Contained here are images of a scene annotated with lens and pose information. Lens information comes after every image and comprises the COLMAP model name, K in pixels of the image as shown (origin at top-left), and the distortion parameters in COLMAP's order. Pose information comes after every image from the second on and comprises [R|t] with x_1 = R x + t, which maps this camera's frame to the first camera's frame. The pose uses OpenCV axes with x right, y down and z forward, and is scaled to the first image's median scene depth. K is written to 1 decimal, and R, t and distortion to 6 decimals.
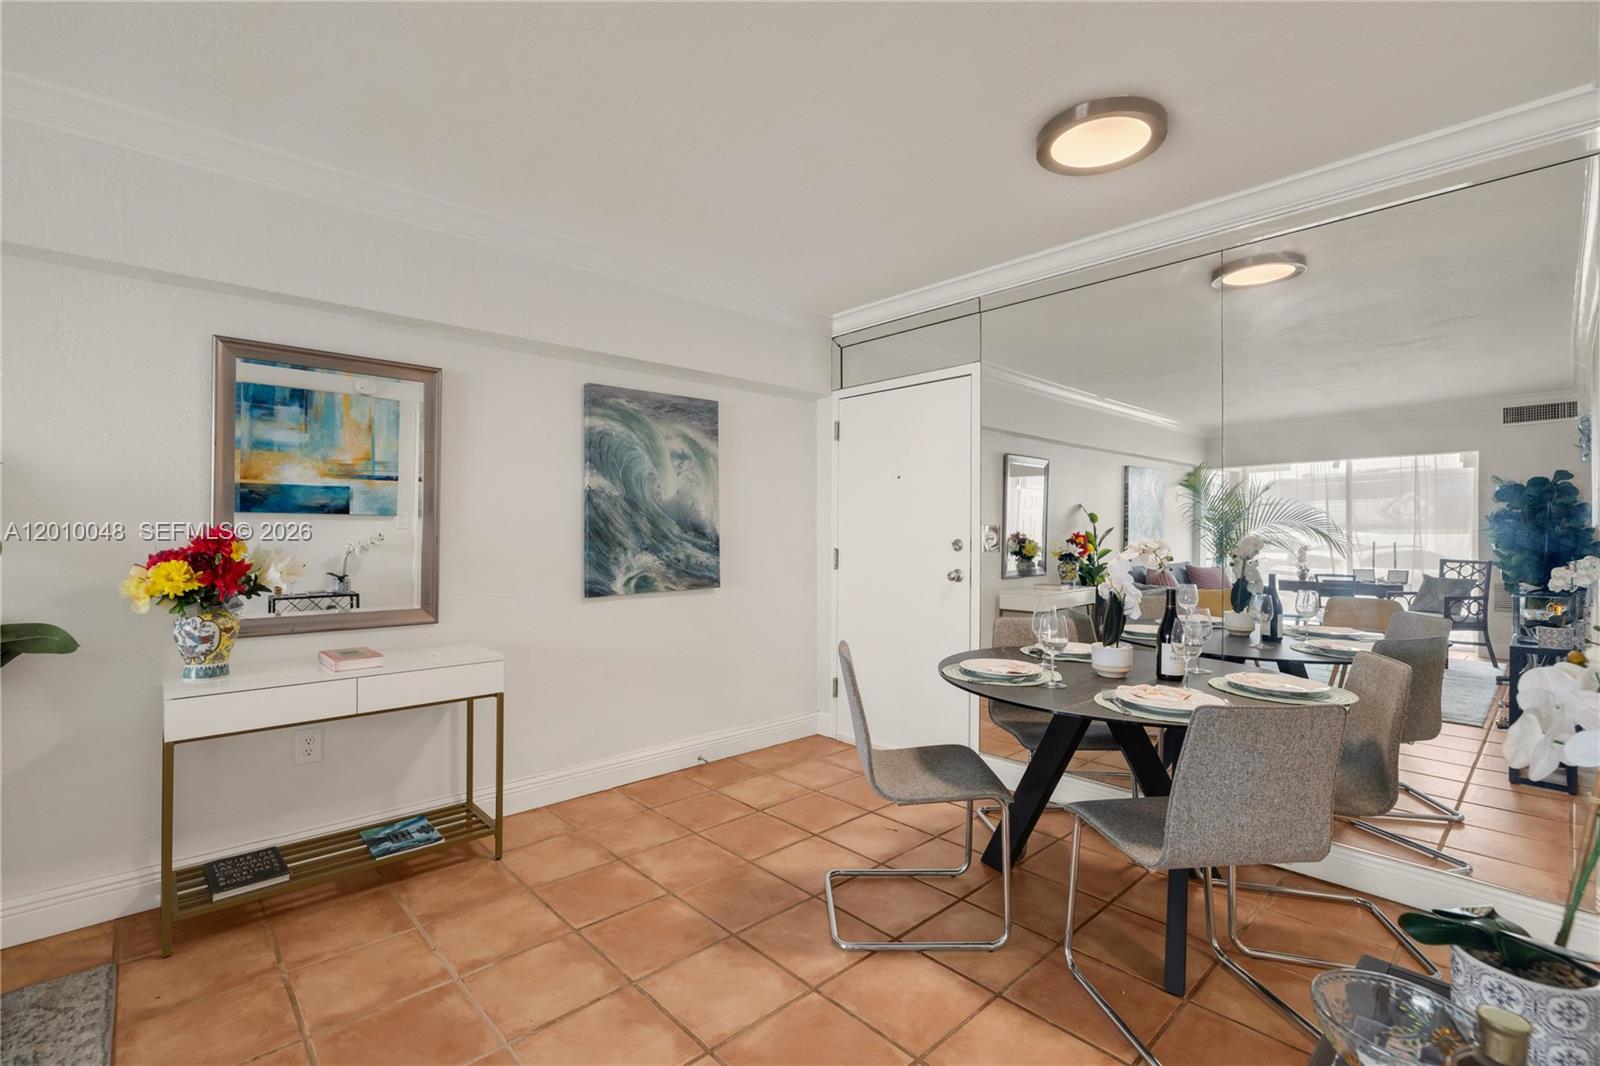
lens RADIAL K [[723.1, 0, 794.6], [0, 723.1, 518.7], [0, 0, 1]] dist [-0.013536, 0.000713]
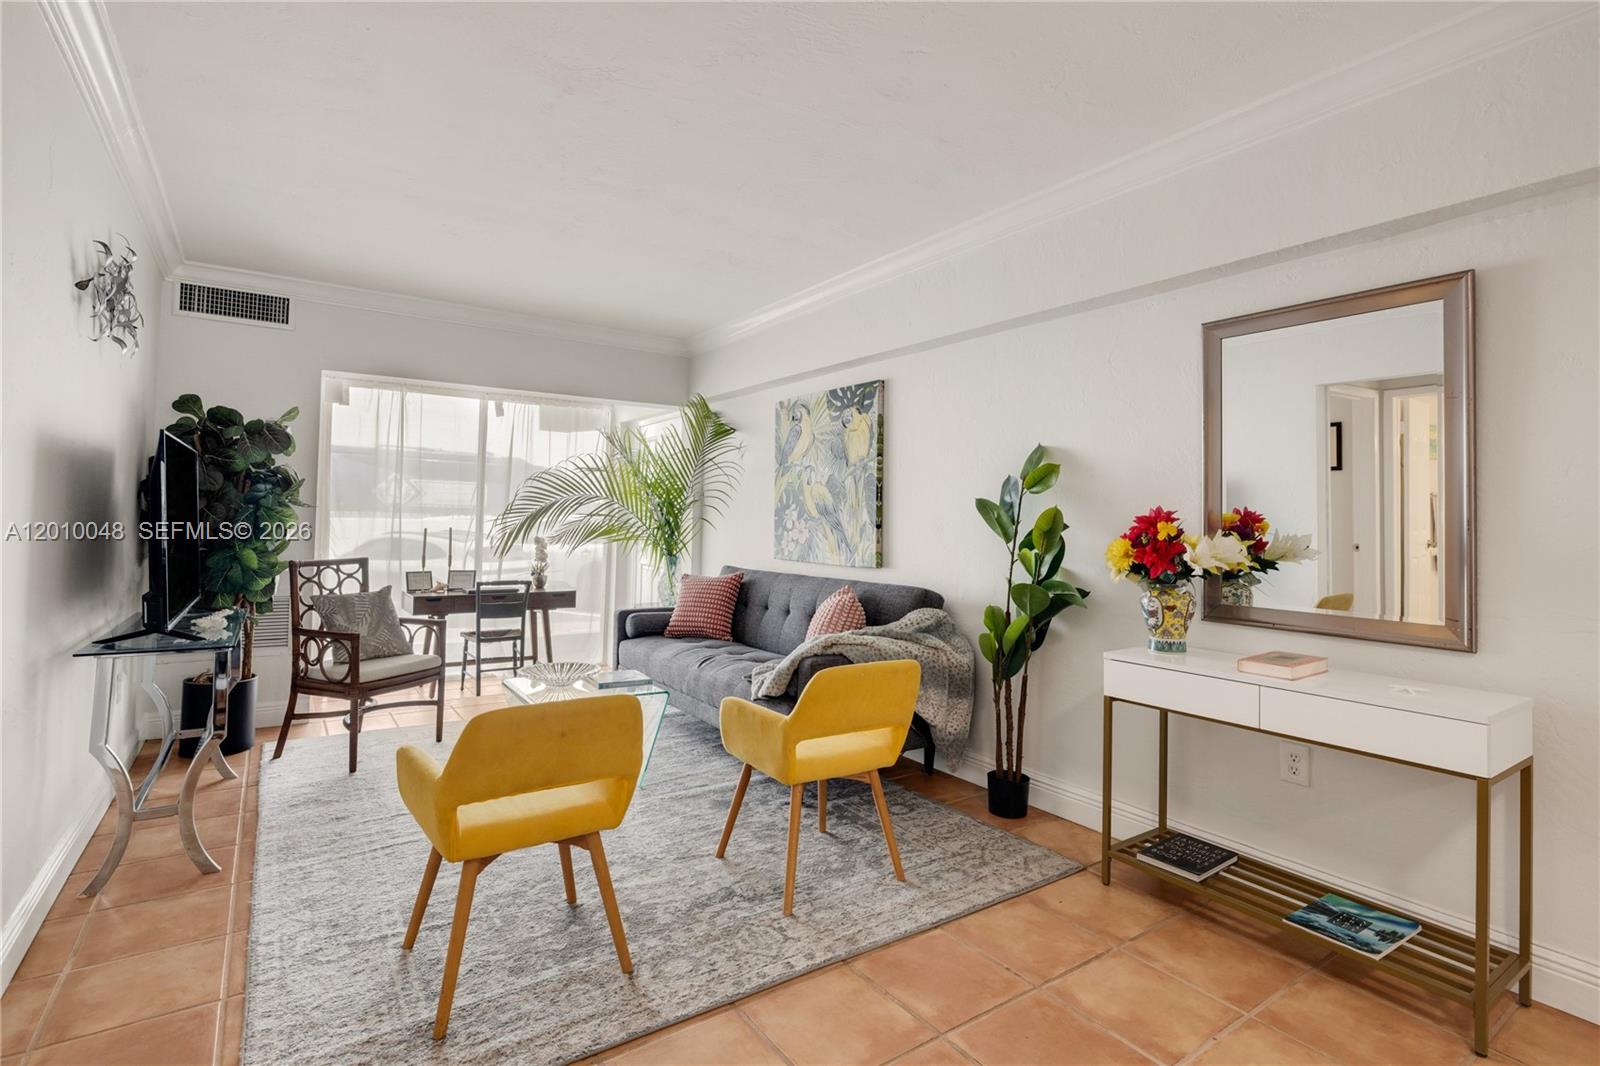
lens RADIAL K [[757.4, 0, 773.3], [0, 757.4, 504.0], [0, 0, 1]] dist [0.000653, -0.000131]
pose [[-0.166219, -0.027776, -0.985698, 0.261635], [-0.003940, 0.999614, -0.027503, 0.025390], [0.986081, -0.000688, -0.166264, 0.420144]]
